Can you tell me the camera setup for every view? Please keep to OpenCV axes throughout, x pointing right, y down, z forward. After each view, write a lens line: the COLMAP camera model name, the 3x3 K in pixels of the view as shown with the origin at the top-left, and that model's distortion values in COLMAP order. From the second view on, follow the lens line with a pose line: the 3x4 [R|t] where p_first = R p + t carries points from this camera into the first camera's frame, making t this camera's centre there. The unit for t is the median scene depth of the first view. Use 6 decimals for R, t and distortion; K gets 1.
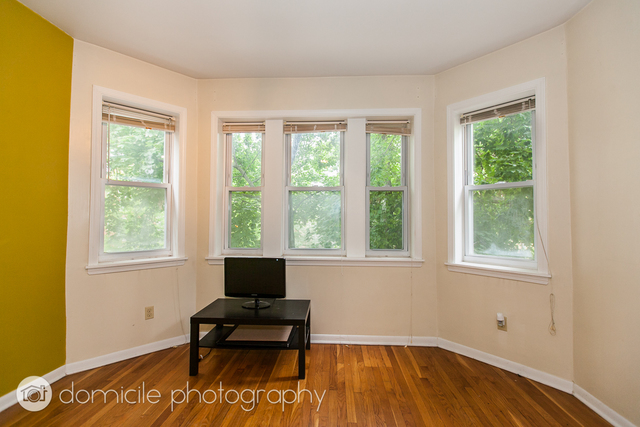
lens RADIAL K [[281.8, 0, 319.4], [0, 281.8, 212.1], [0, 0, 1]] dist [0.000319, -0.000103]
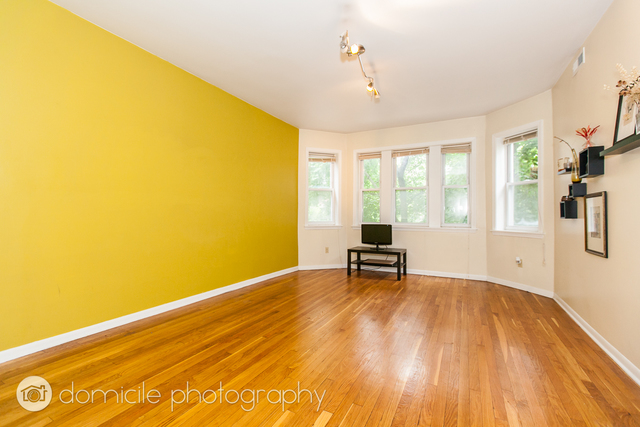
lens RADIAL K [[281.8, 0, 319.4], [0, 281.8, 212.1], [0, 0, 1]] dist [0.000319, -0.000103]
pose [[0.909761, -0.003905, -0.415114, 0.212943], [0.006309, 0.999970, 0.004421, 0.059216], [0.415085, -0.006641, 0.909759, -0.896069]]
